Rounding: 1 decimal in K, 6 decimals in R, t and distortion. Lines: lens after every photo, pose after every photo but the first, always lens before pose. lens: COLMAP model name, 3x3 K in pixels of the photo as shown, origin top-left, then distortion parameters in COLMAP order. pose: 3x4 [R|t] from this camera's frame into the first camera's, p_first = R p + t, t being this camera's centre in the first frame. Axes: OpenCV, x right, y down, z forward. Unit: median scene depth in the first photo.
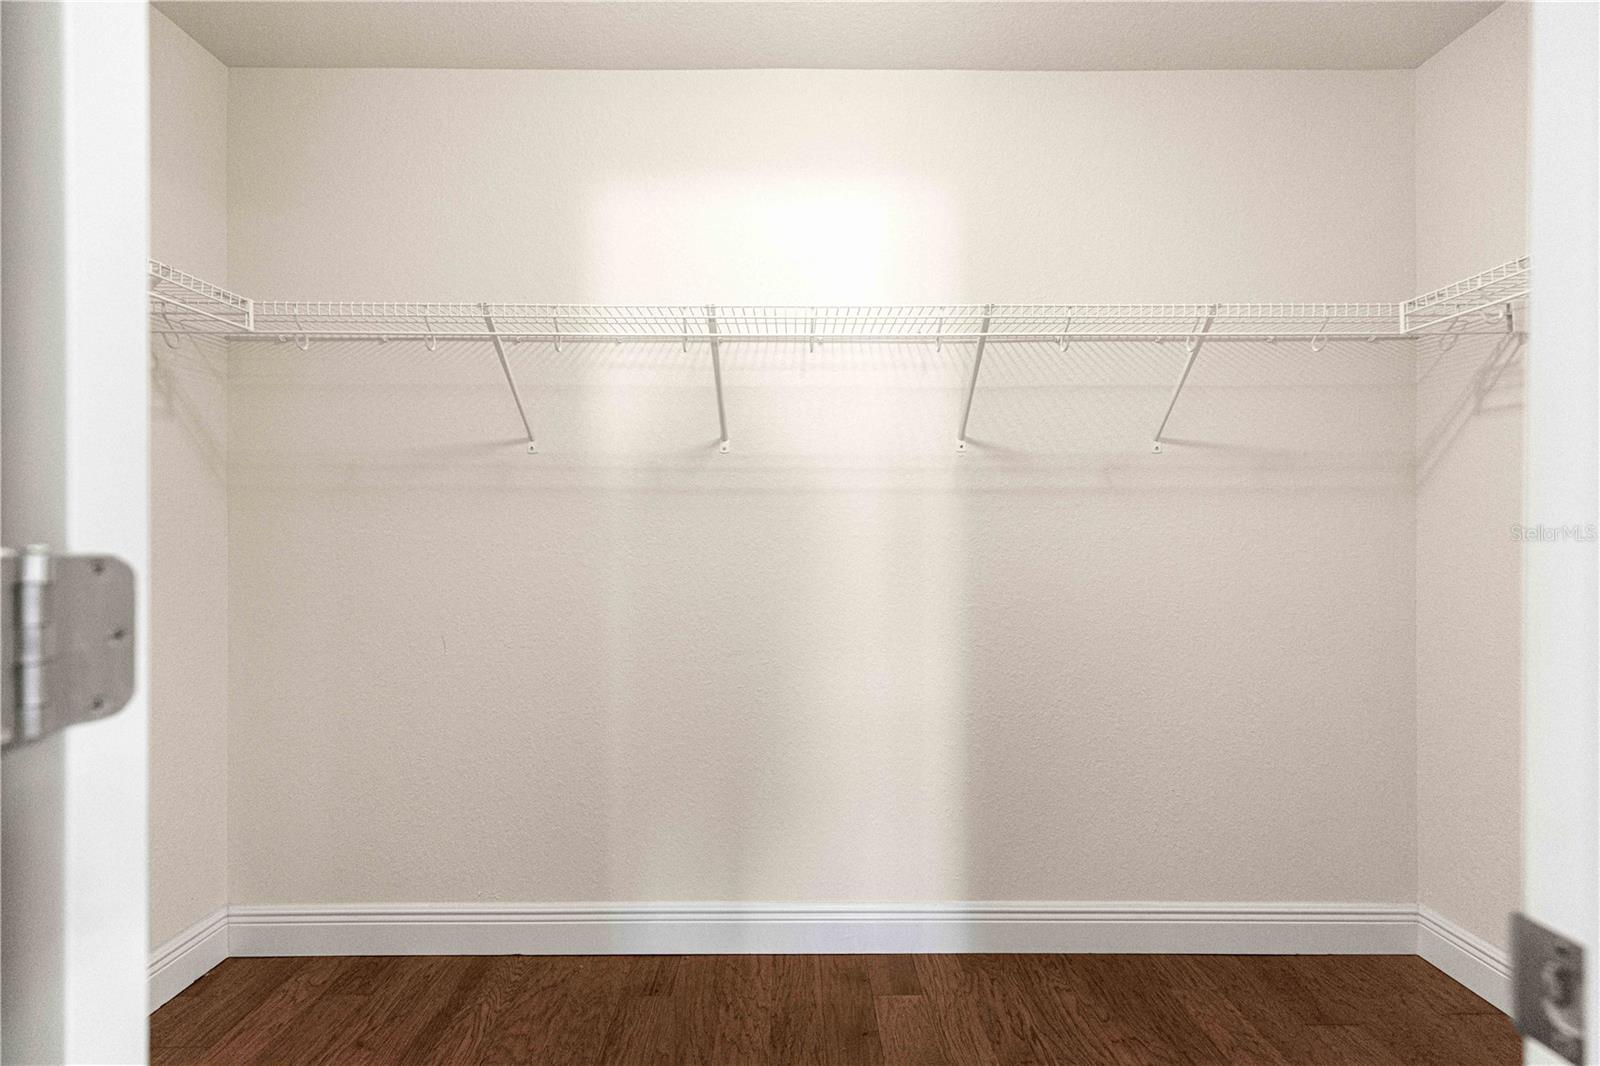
lens RADIAL K [[724.2, 0, 795.5], [0, 724.2, 534.0], [0, 0, 1]] dist [0.009661, -0.001180]
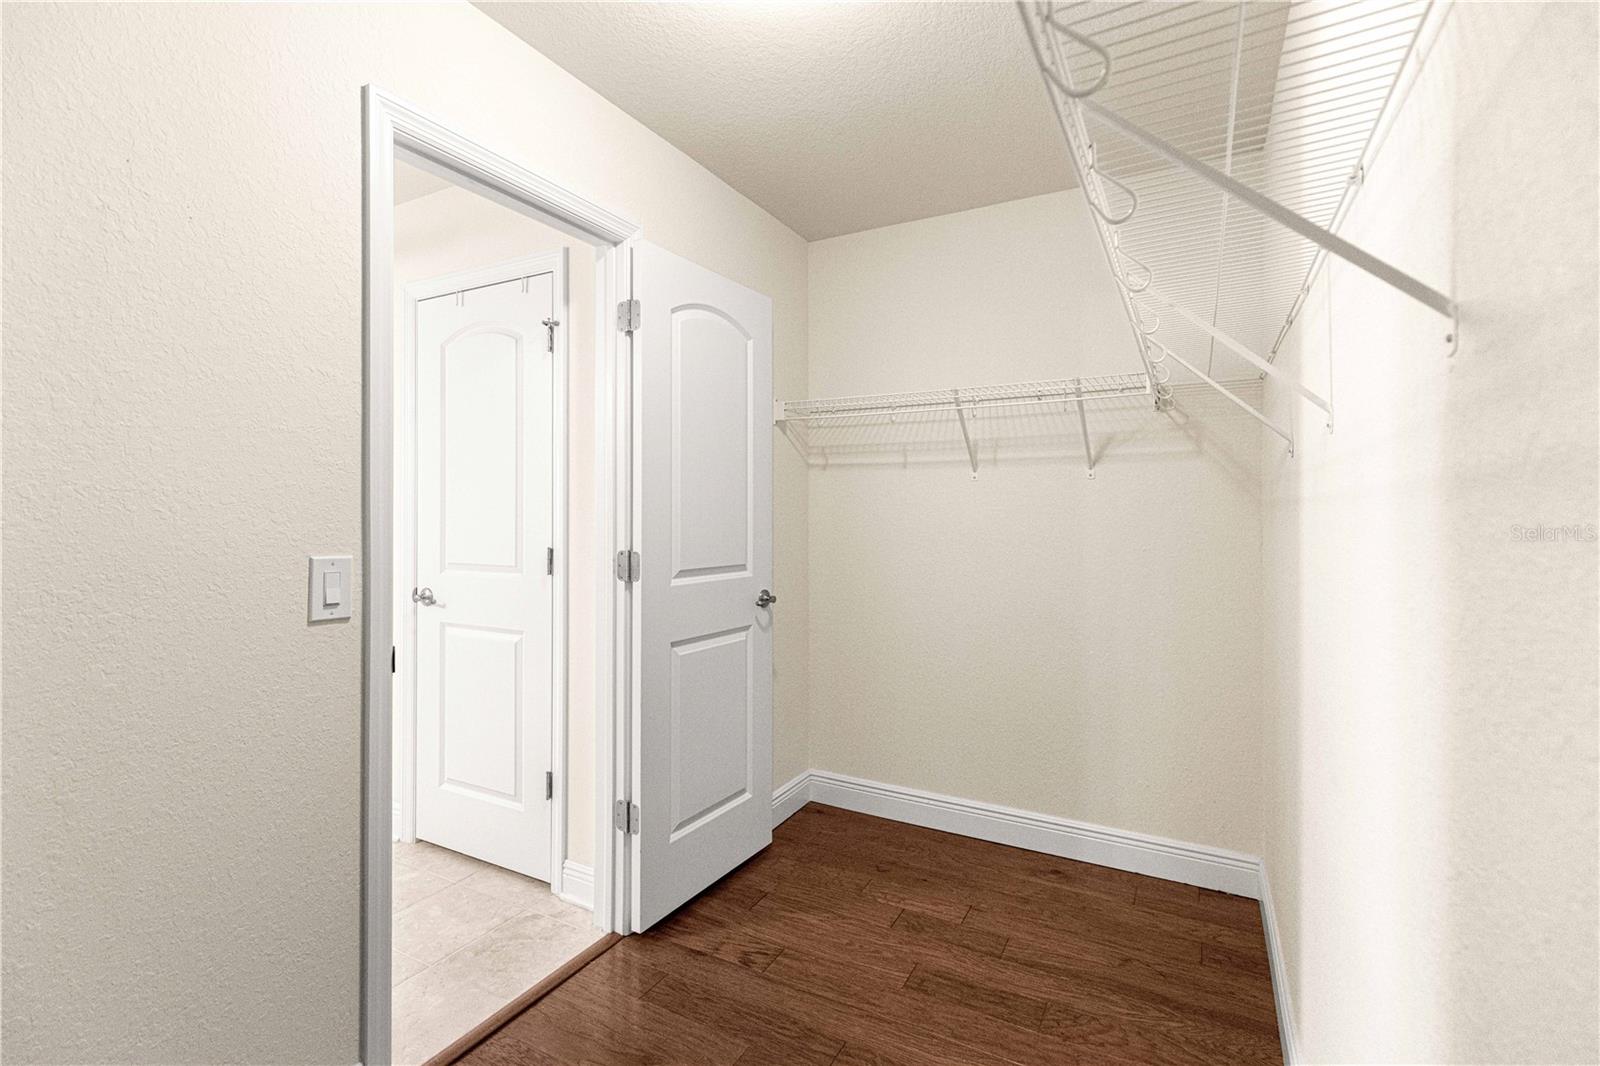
lens RADIAL K [[724.2, 0, 794.5], [0, 724.2, 530.9], [0, 0, 1]] dist [0.009661, -0.001180]
pose [[-0.490212, 0.002879, -0.871598, 0.675285], [0.002295, 0.999995, 0.002012, -0.025935], [0.871600, -0.001014, -0.490216, 1.006524]]
